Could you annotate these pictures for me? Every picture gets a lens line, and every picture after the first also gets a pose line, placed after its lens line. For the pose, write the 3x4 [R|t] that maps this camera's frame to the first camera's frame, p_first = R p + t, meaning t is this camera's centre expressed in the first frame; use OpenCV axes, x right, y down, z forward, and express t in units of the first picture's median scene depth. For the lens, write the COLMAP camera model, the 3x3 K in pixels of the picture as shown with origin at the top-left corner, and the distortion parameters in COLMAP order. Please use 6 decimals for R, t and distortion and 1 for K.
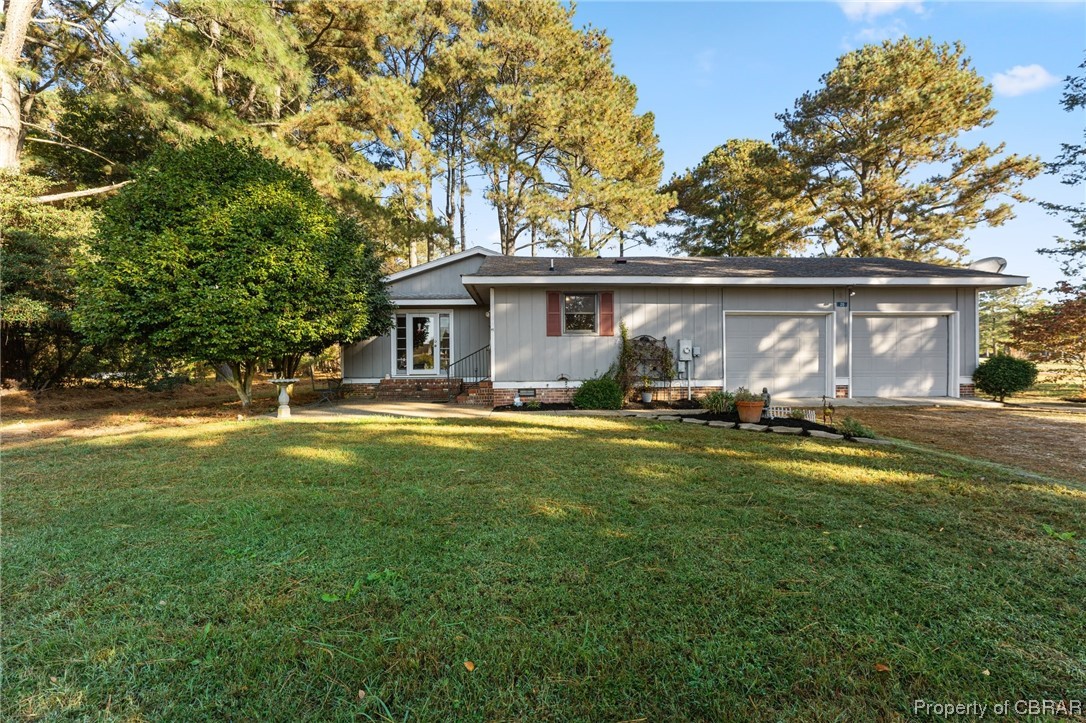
lens RADIAL K [[471.4, 0, 545.2], [0, 471.4, 361.5], [0, 0, 1]] dist [0.004762, 0.000285]
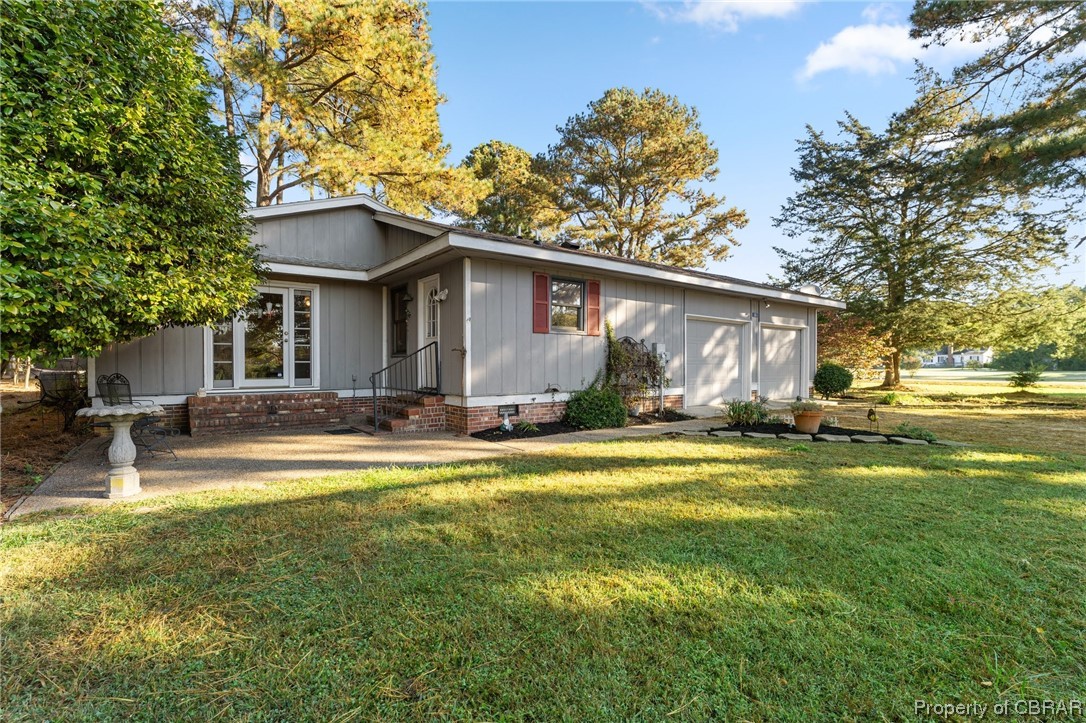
lens RADIAL K [[494.8, 0, 538.1], [0, 494.8, 370.4], [0, 0, 1]] dist [0.000115, 0.000167]
pose [[0.829437, -0.000348, 0.558600, -0.400986], [-0.005122, 0.999953, 0.008227, -0.001115], [-0.558577, -0.009685, 0.829396, 0.339962]]
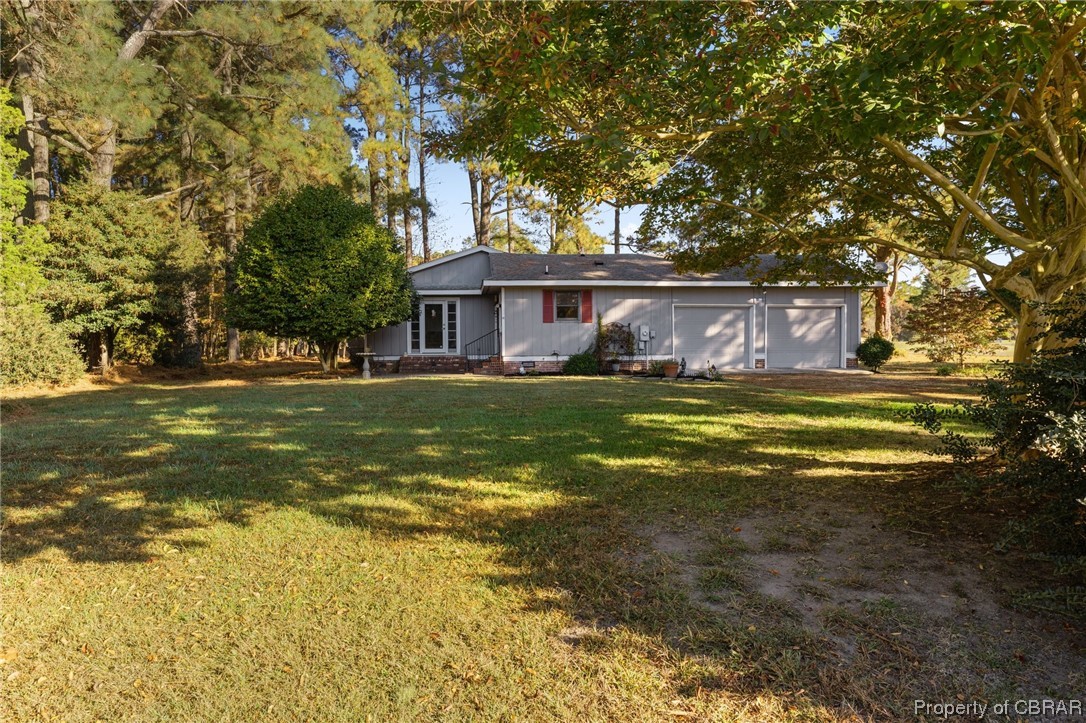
lens RADIAL K [[748.3, 0, 544.1], [0, 748.3, 358.9], [0, 0, 1]] dist [-0.002651, -0.000213]
pose [[0.998687, -0.000653, 0.051216, -0.098570], [-0.000388, 0.999793, 0.020320, 0.005975], [-0.051218, -0.020313, 0.998481, -1.094690]]
